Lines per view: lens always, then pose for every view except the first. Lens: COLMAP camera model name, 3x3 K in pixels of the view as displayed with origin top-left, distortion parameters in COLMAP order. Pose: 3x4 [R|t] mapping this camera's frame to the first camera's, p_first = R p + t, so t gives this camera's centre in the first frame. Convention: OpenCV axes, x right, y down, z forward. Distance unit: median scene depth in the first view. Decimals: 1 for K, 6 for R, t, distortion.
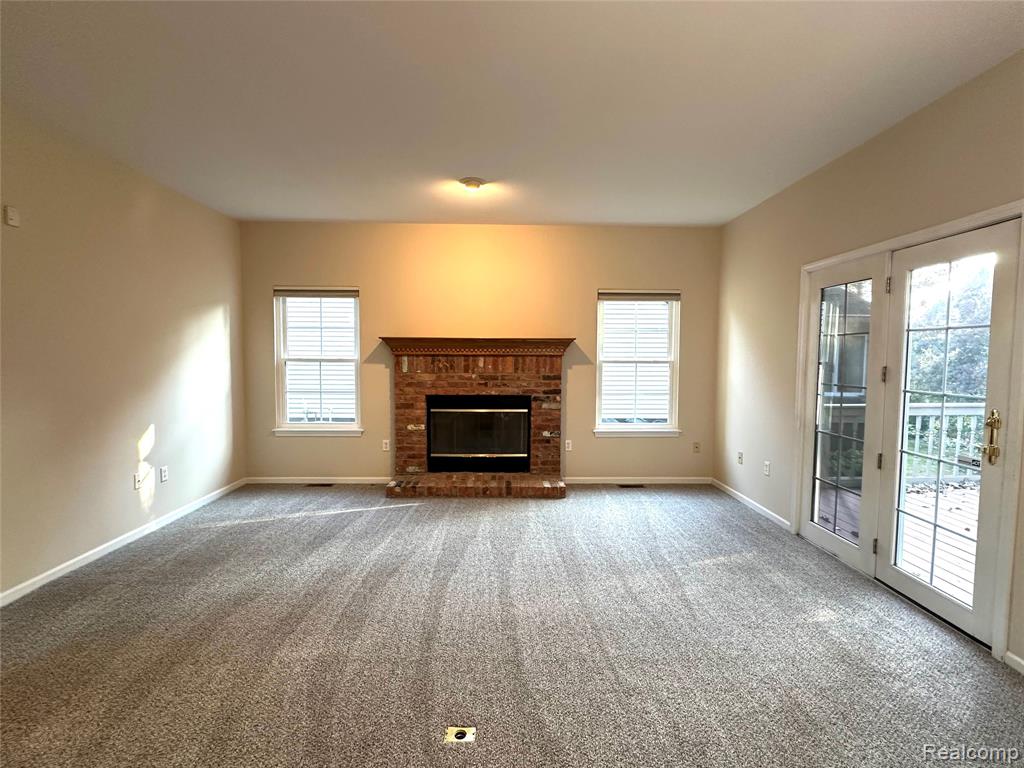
lens RADIAL K [[476.9, 0, 510.1], [0, 476.9, 388.0], [0, 0, 1]] dist [0.000006, 0.000233]
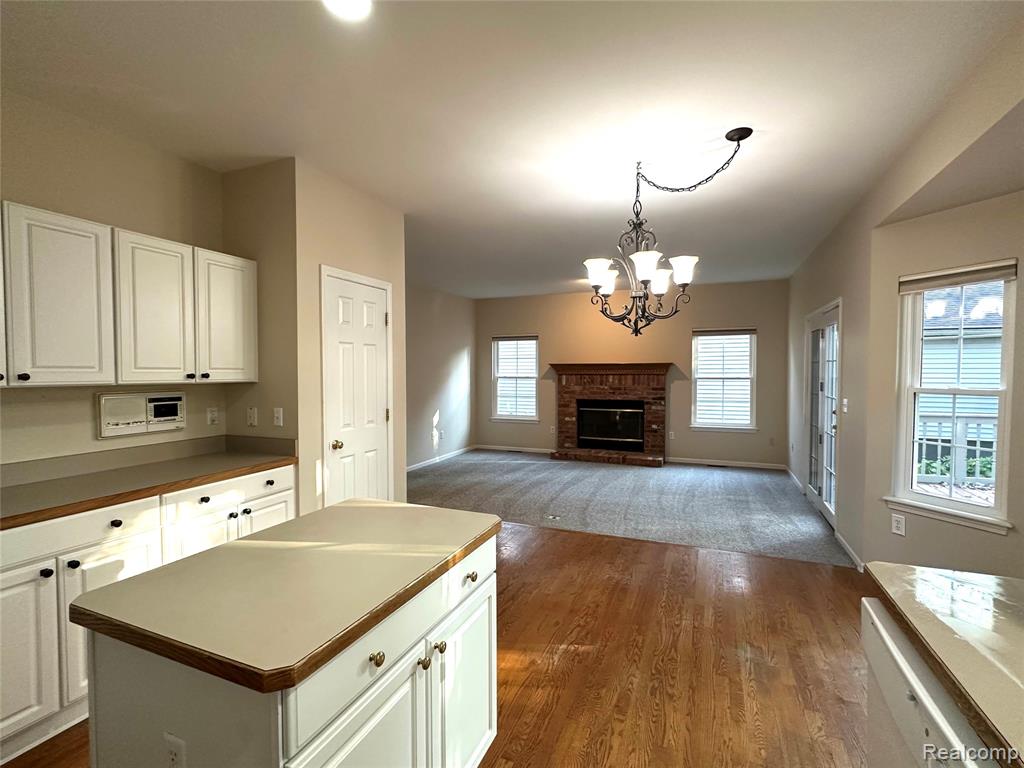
lens RADIAL K [[476.9, 0, 509.2], [0, 476.9, 386.1], [0, 0, 1]] dist [0.000006, 0.000233]
pose [[0.916099, 0.006123, -0.400905, 0.259891], [-0.018523, 0.999462, -0.027062, 0.018778], [0.400524, 0.032217, 0.915720, -0.563838]]
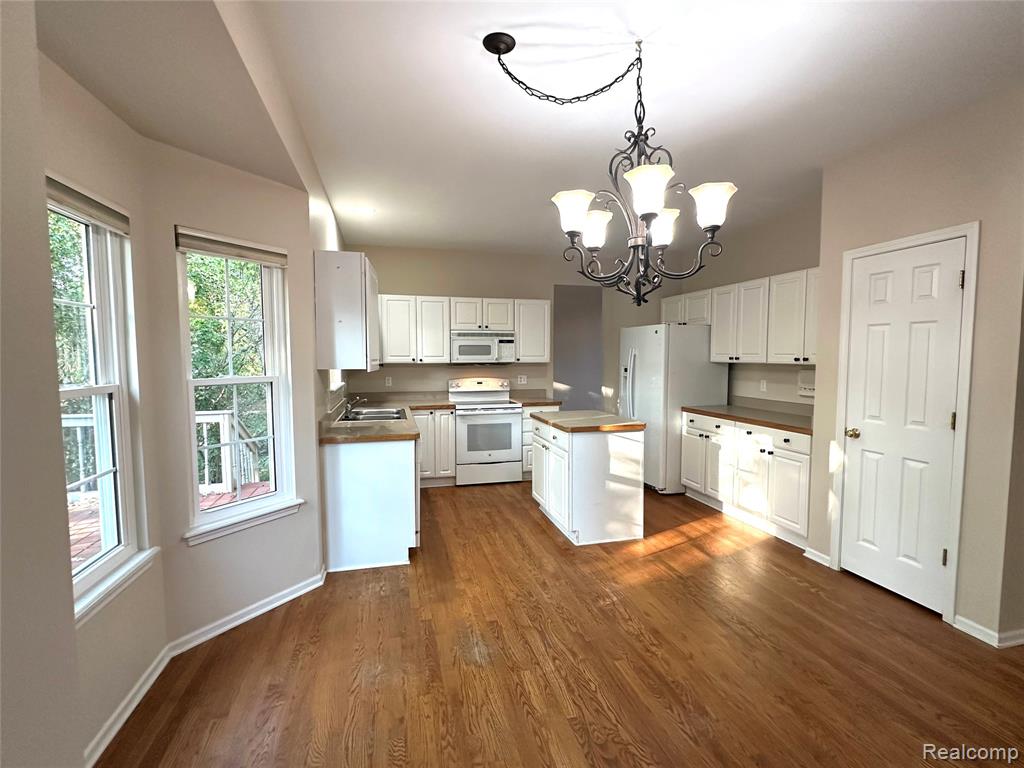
lens RADIAL K [[476.9, 0, 513.1], [0, 476.9, 391.8], [0, 0, 1]] dist [0.000006, 0.000233]
pose [[-0.971330, 0.012107, -0.237427, 0.366343], [-0.020753, 0.990572, 0.135412, -0.044190], [0.236828, 0.136457, -0.961921, 0.435701]]
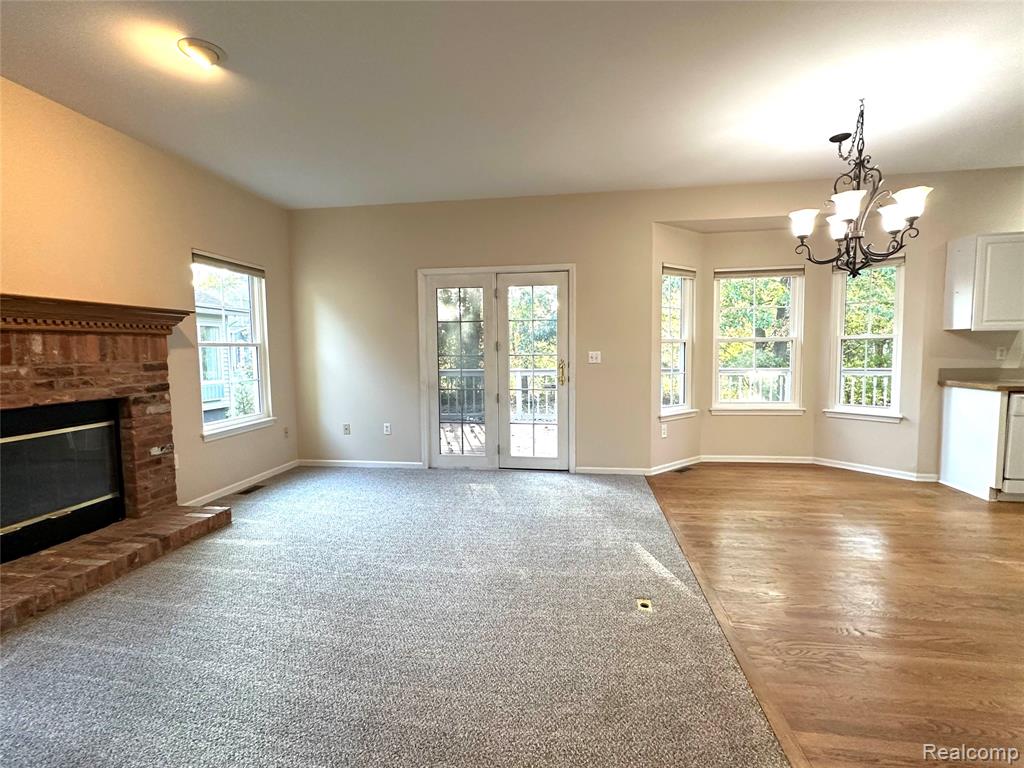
lens RADIAL K [[476.9, 0, 517.1], [0, 476.9, 386.9], [0, 0, 1]] dist [0.000006, 0.000233]
pose [[0.152725, -0.087103, 0.984423, -0.505848], [0.079166, 0.993986, 0.075667, -0.004461], [-0.985093, 0.066376, 0.158702, 0.389816]]
